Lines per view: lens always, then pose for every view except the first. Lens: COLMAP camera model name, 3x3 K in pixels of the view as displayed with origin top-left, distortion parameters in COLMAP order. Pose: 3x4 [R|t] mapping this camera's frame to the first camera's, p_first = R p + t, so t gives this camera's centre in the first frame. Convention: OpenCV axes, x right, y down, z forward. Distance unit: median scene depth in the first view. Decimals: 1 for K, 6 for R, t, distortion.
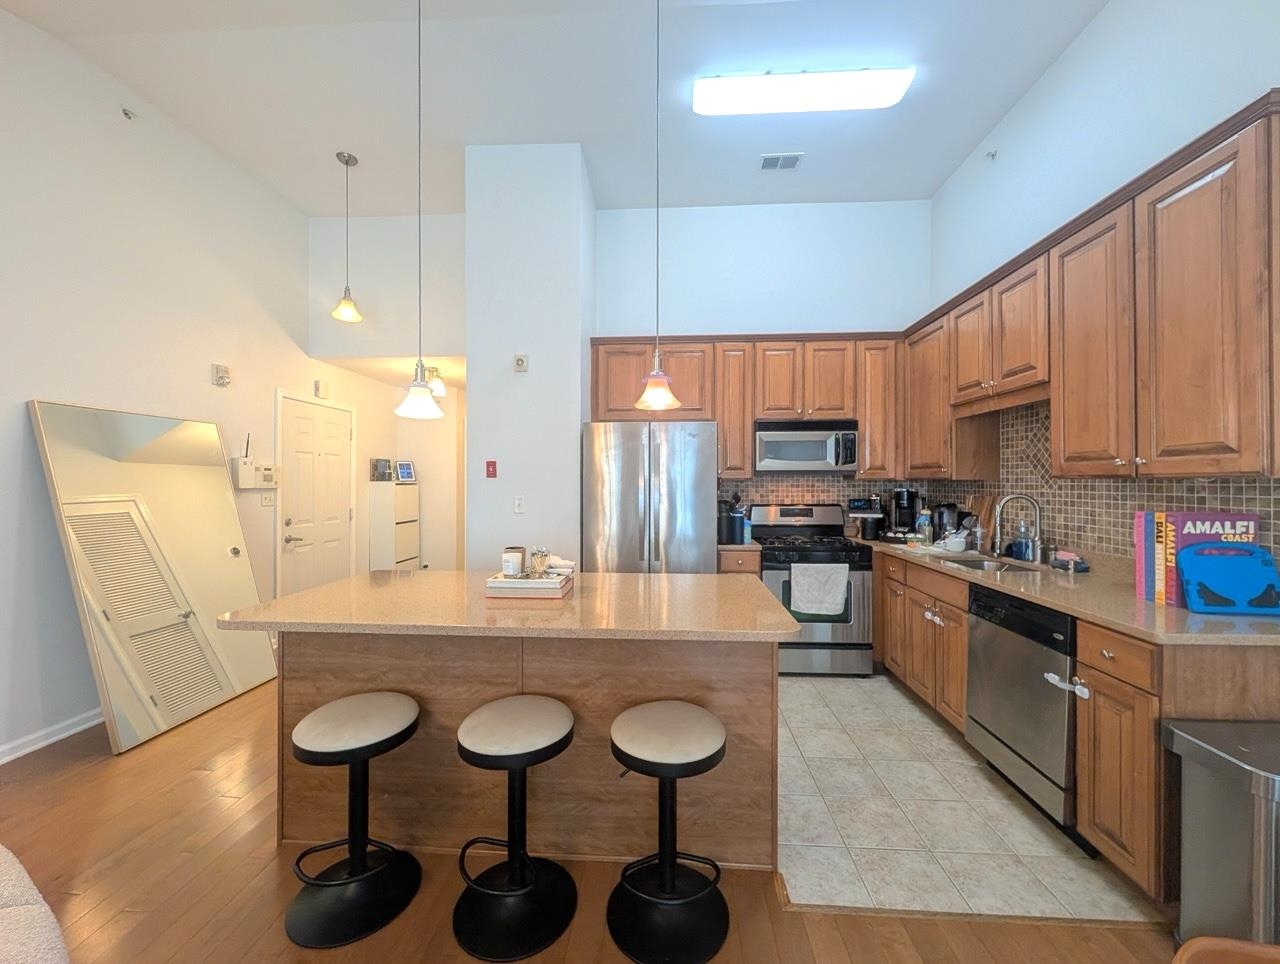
lens RADIAL K [[492.6, 0, 642.1], [0, 492.6, 484.0], [0, 0, 1]] dist [0.000404, 0.000103]
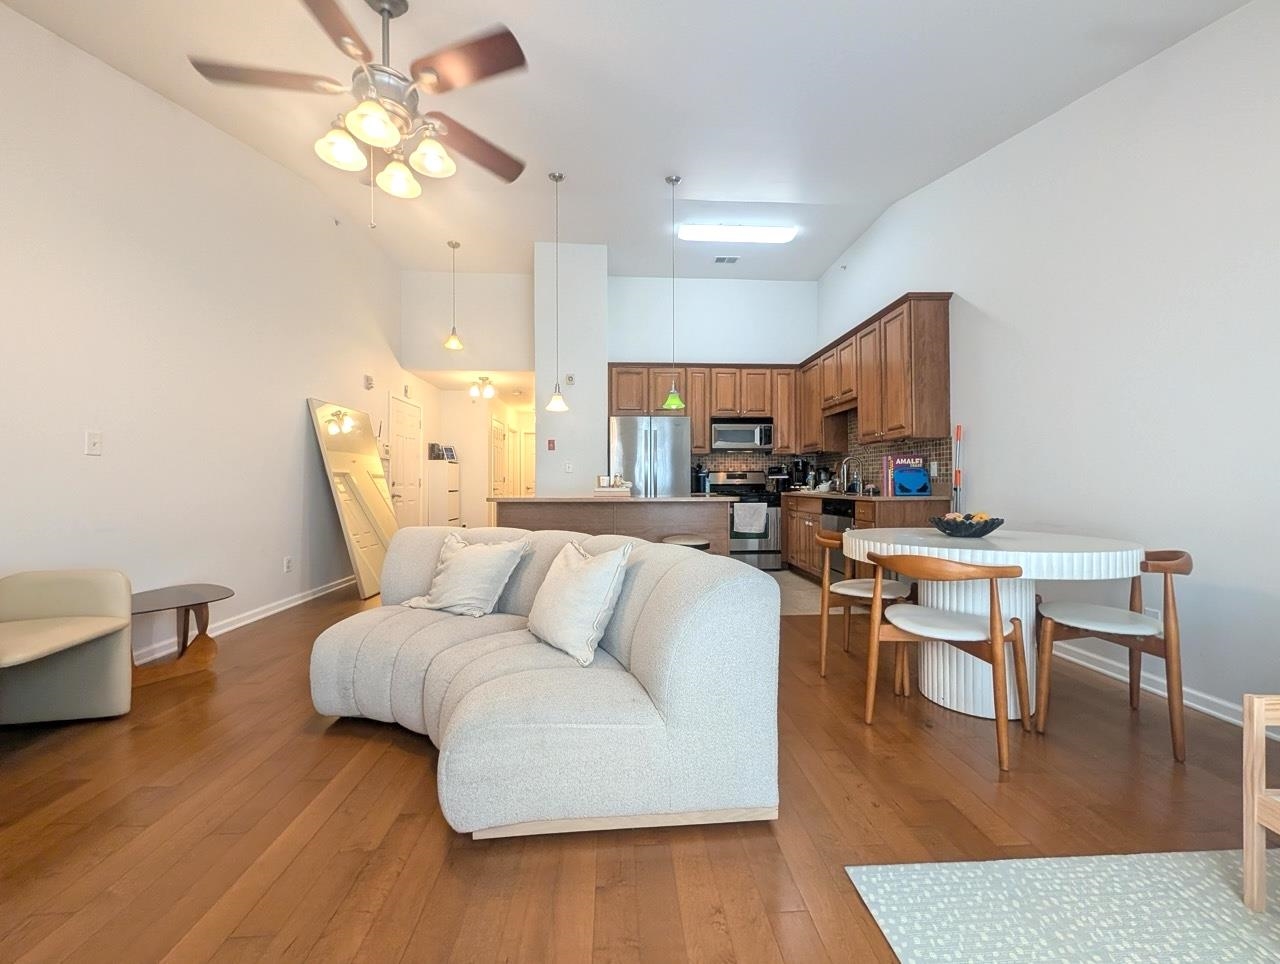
lens RADIAL K [[492.6, 0, 642.2], [0, 492.6, 482.7], [0, 0, 1]] dist [0.000404, 0.000103]
pose [[0.993278, -0.002292, 0.115728, -0.192177], [0.003078, 0.999973, -0.006616, 0.100562], [-0.115710, 0.006927, 0.993259, -0.600073]]
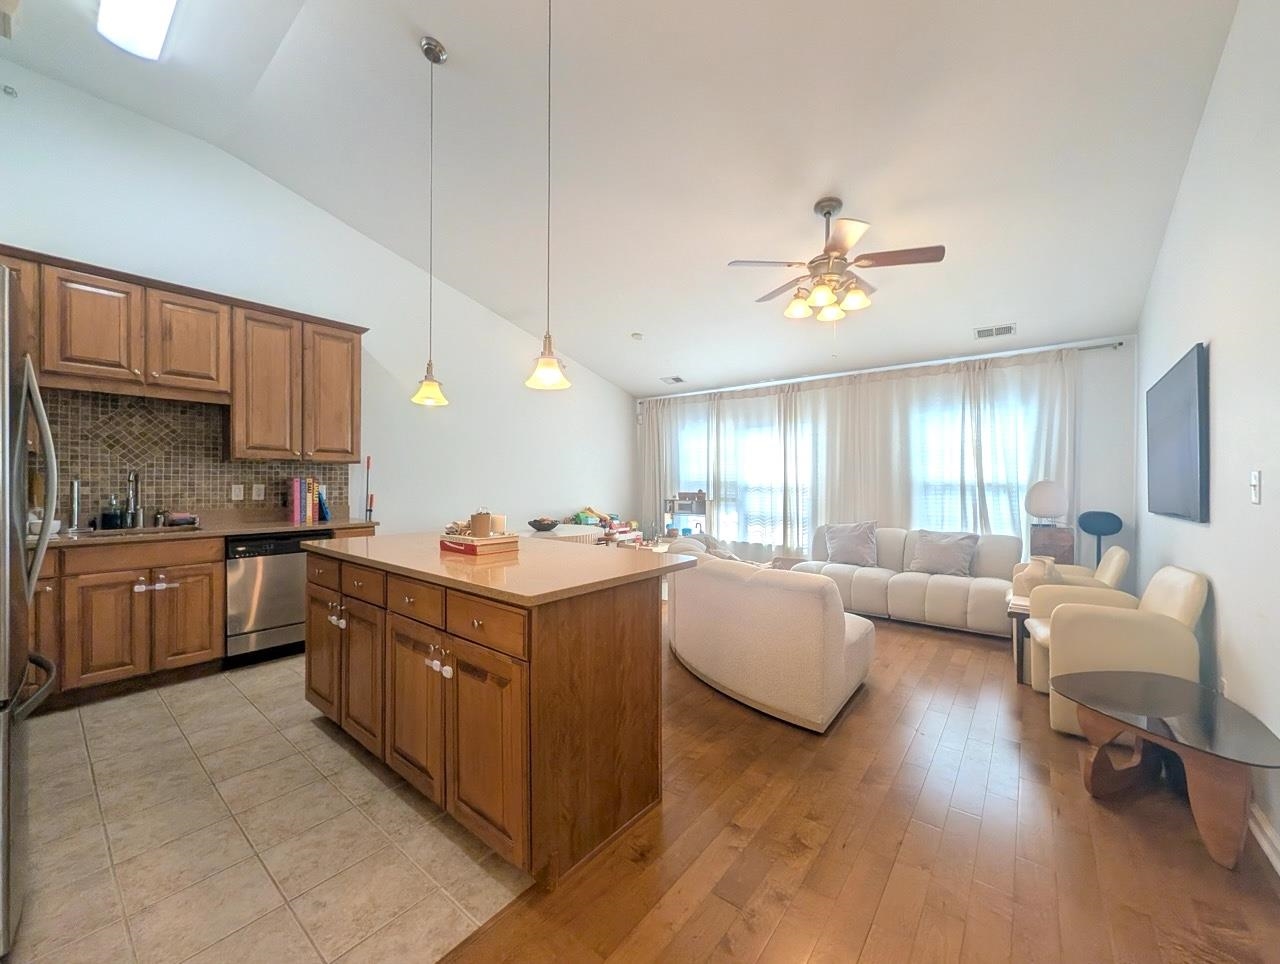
lens RADIAL K [[492.6, 0, 641.1], [0, 492.6, 480.1], [0, 0, 1]] dist [0.000404, 0.000103]
pose [[-0.816081, -0.003262, 0.577928, -0.677552], [-0.003401, 0.999994, 0.000842, 0.030130], [-0.577927, -0.001279, -0.816087, 0.977050]]
